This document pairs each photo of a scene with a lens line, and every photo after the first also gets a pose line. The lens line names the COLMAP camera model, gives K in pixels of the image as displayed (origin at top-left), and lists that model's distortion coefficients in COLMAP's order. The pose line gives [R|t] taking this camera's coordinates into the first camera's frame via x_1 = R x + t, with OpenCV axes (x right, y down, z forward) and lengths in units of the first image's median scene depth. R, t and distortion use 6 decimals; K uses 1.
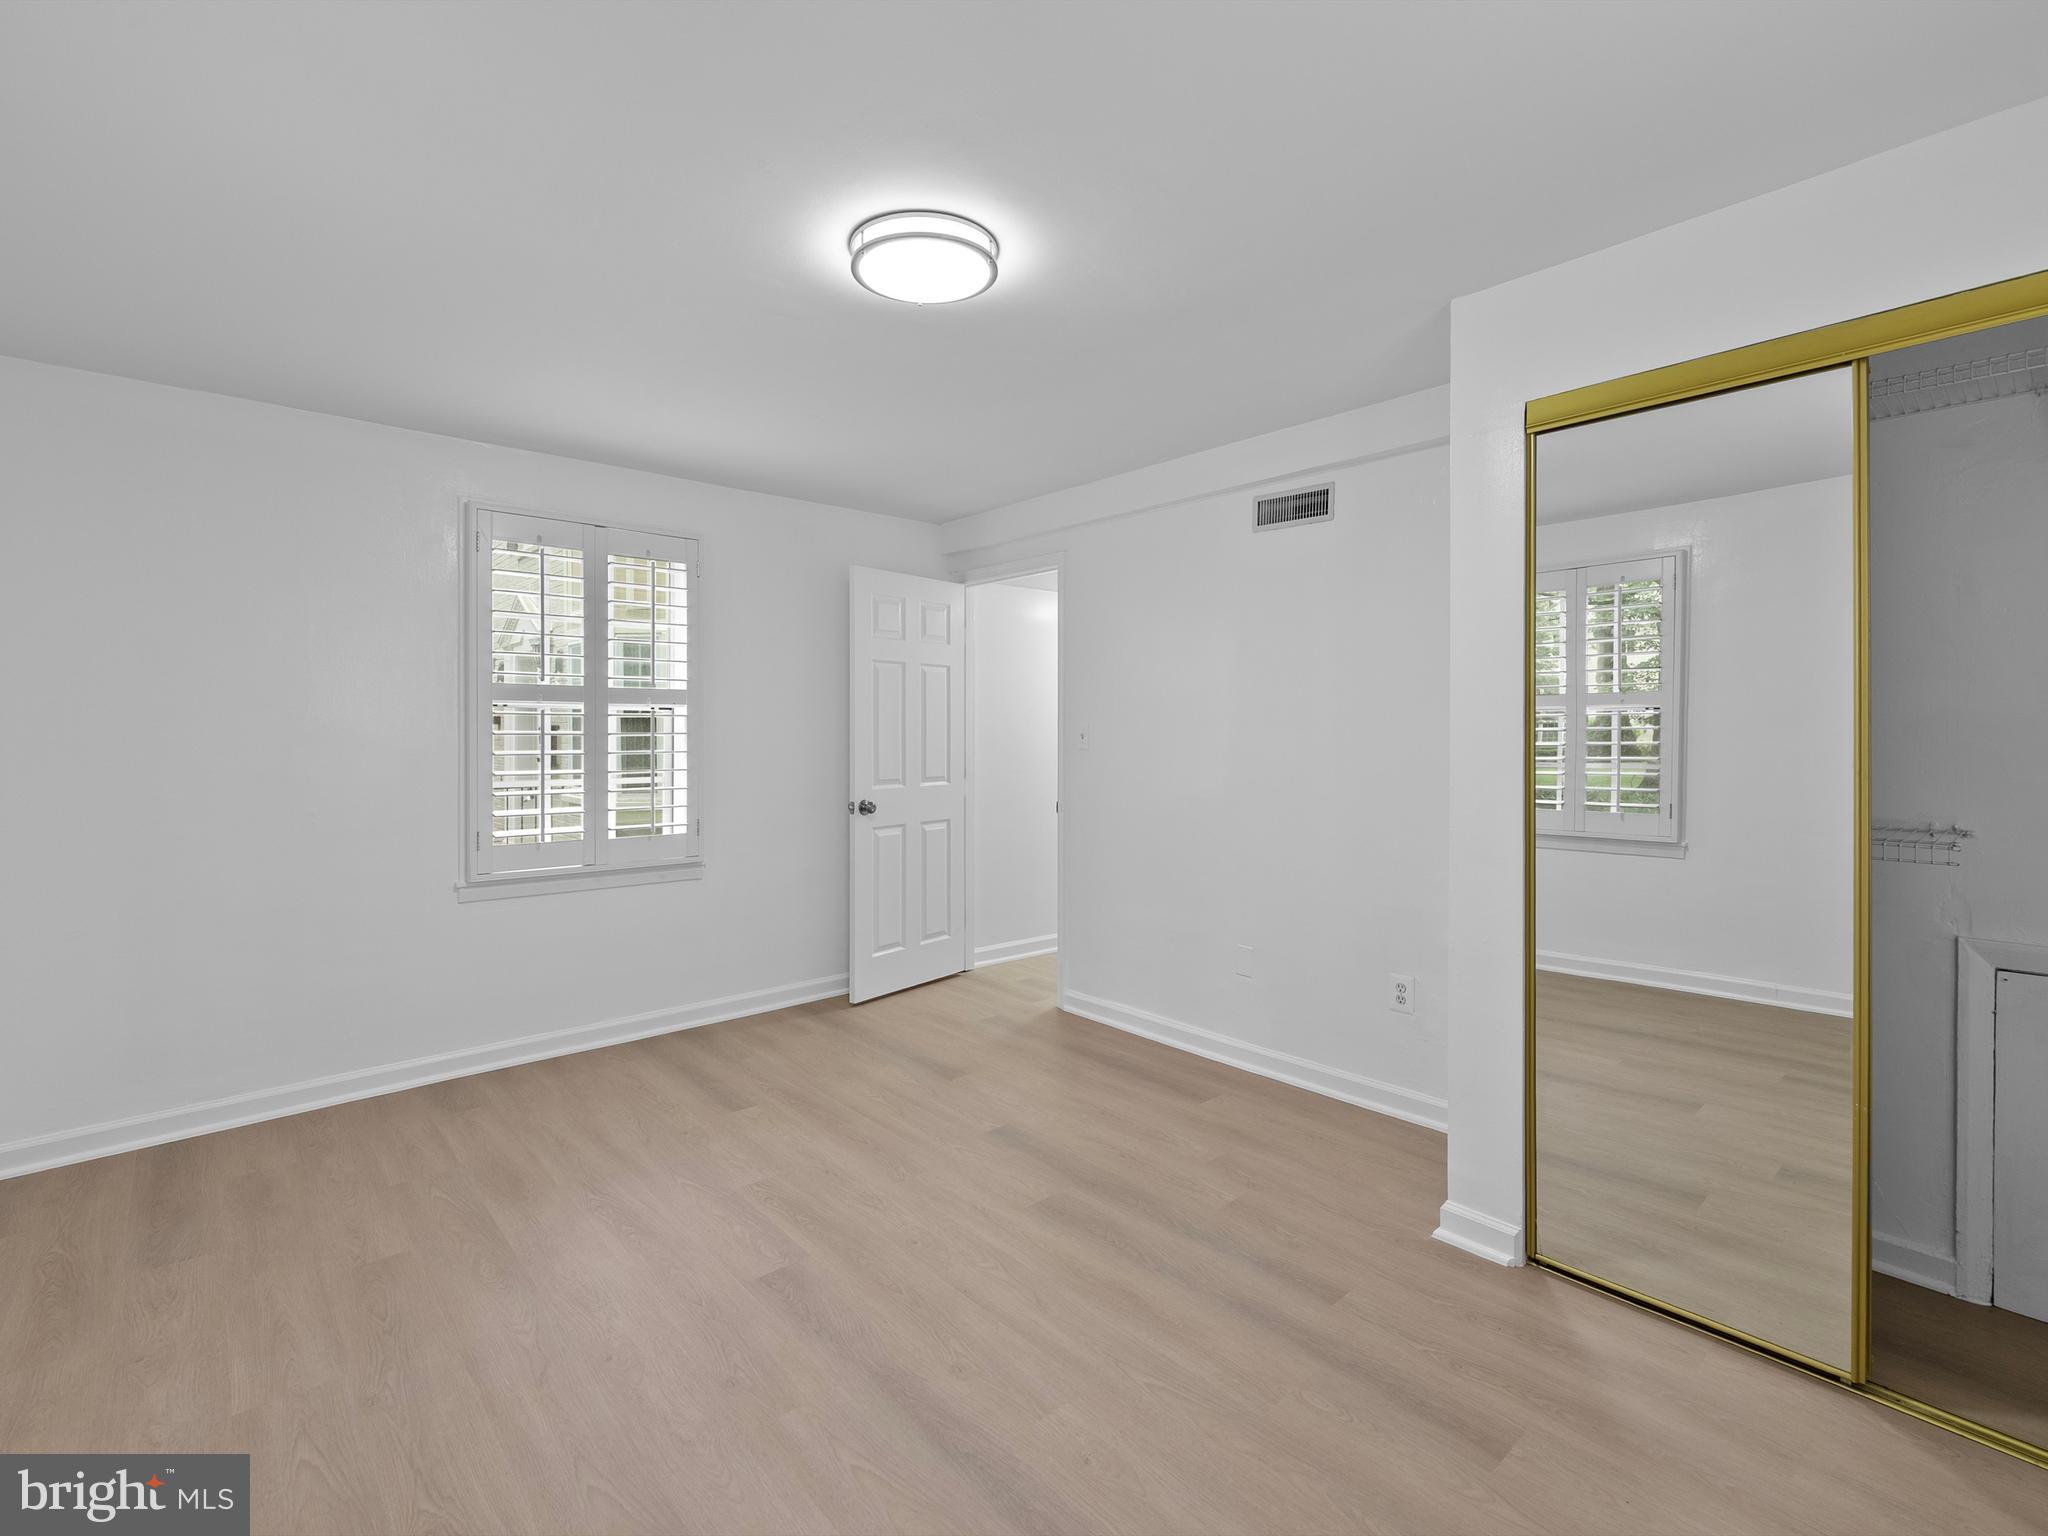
lens RADIAL K [[951.4, 0, 1024.4], [0, 951.4, 735.4], [0, 0, 1]] dist [-0.003137, -0.000877]
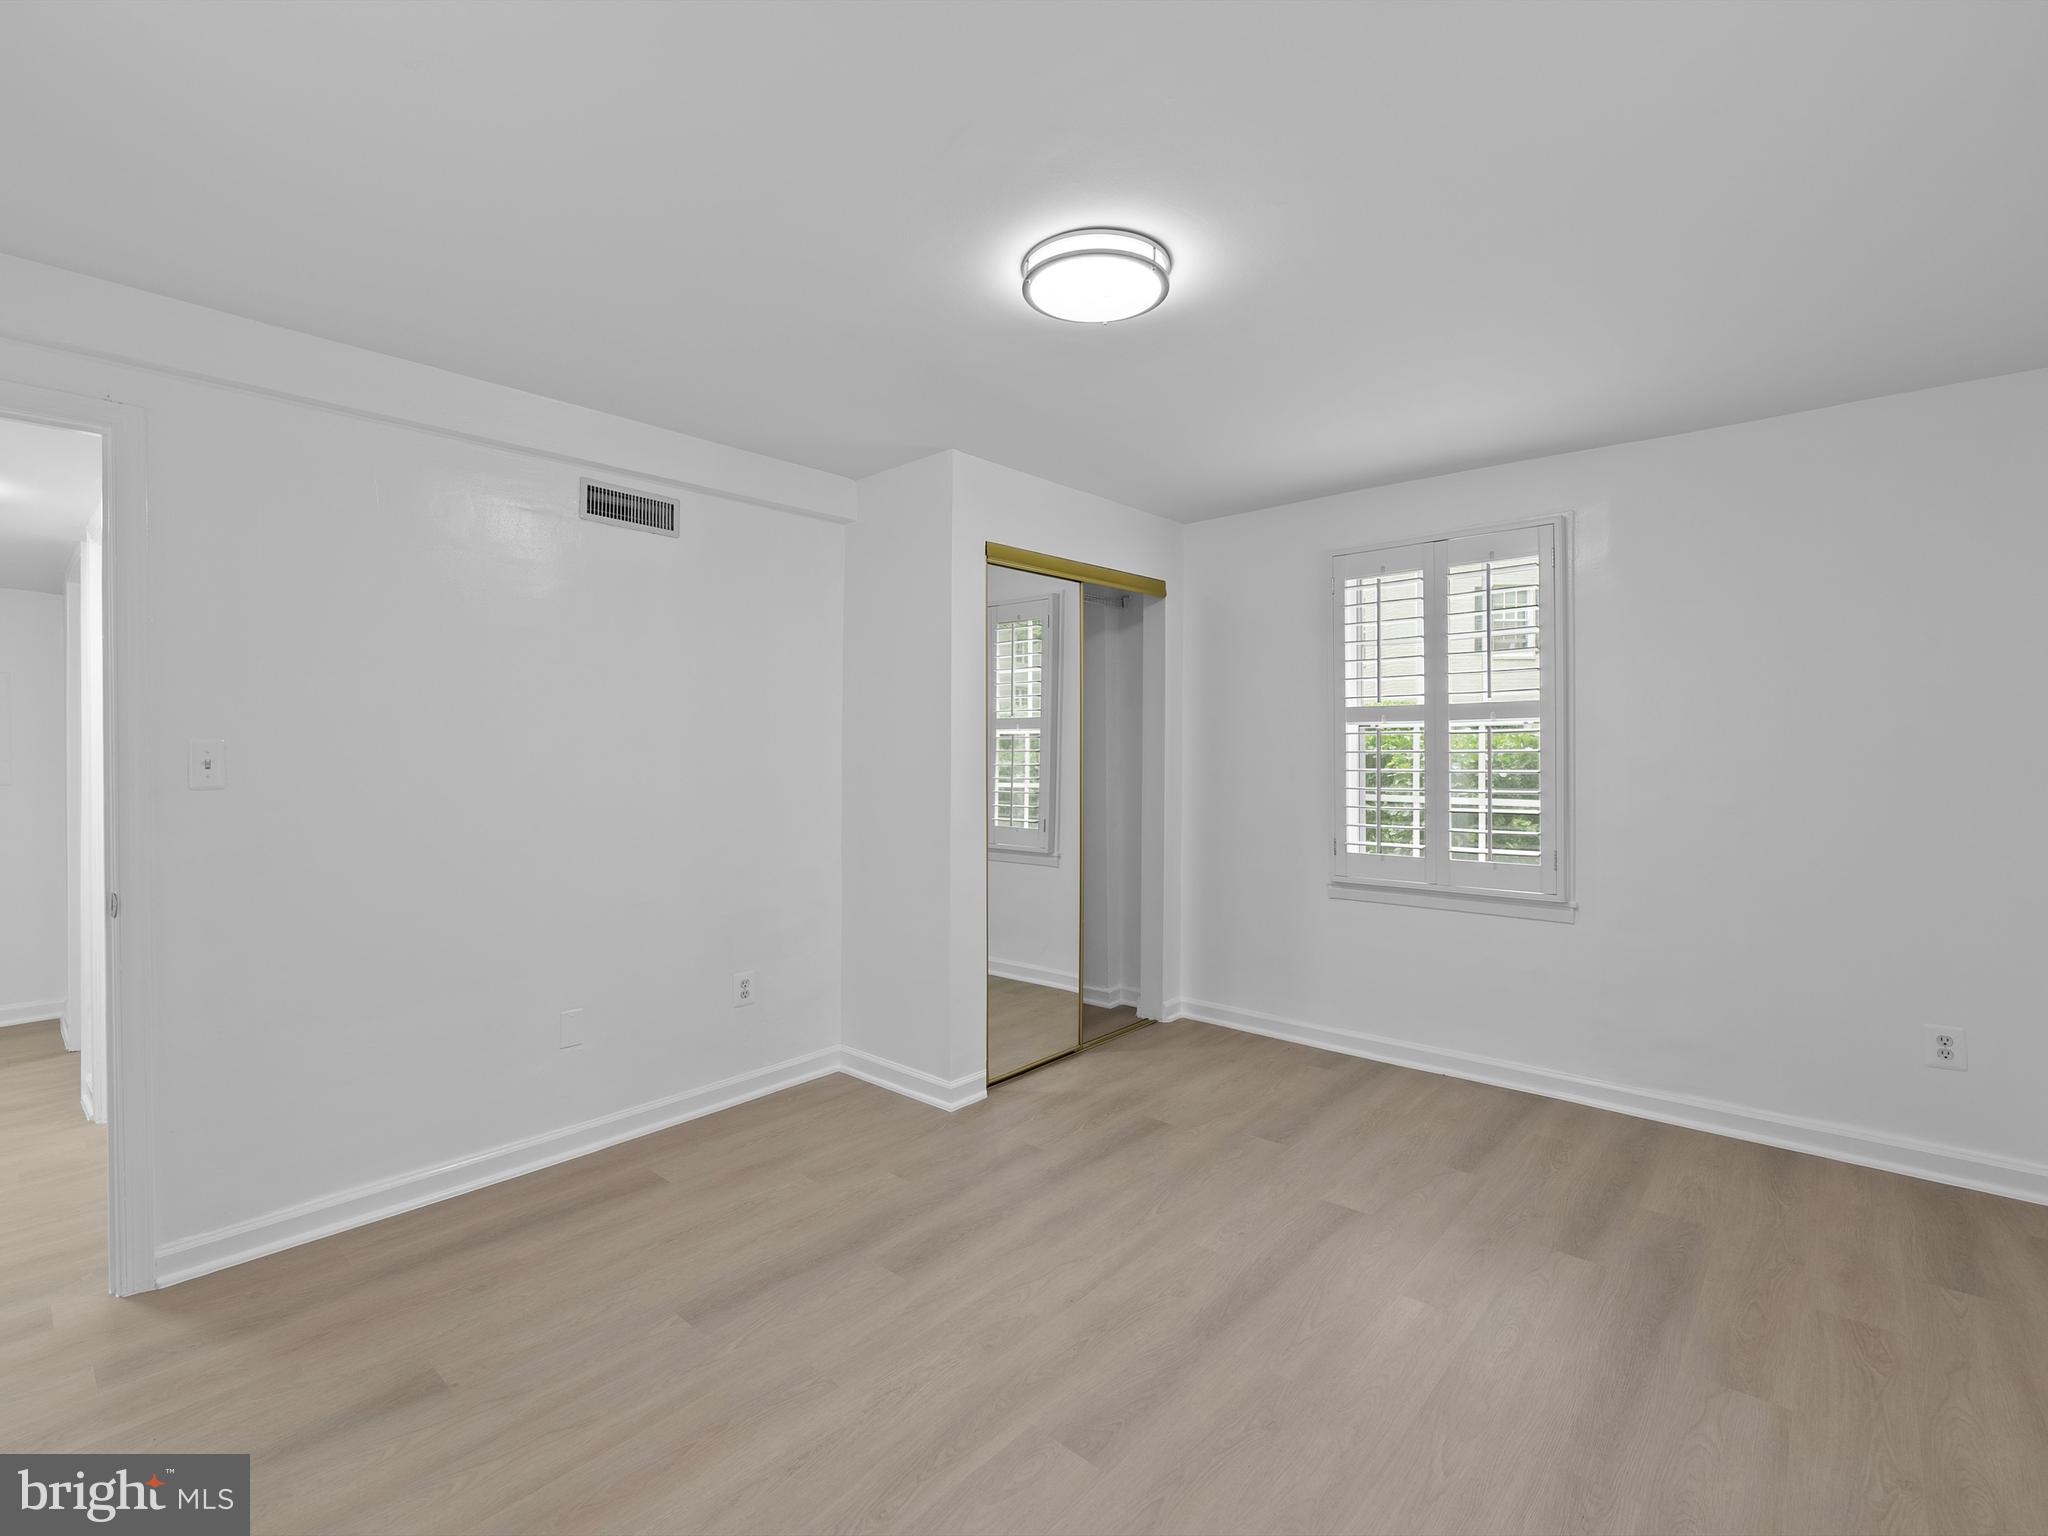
lens RADIAL K [[934.3, 0, 1026.6], [0, 934.3, 758.2], [0, 0, 1]] dist [-0.001922, -0.000113]
pose [[-0.128423, -0.008307, 0.991685, -0.917342], [0.008518, 0.999919, 0.009479, -0.006132], [-0.991683, 0.009665, -0.128341, 1.028920]]
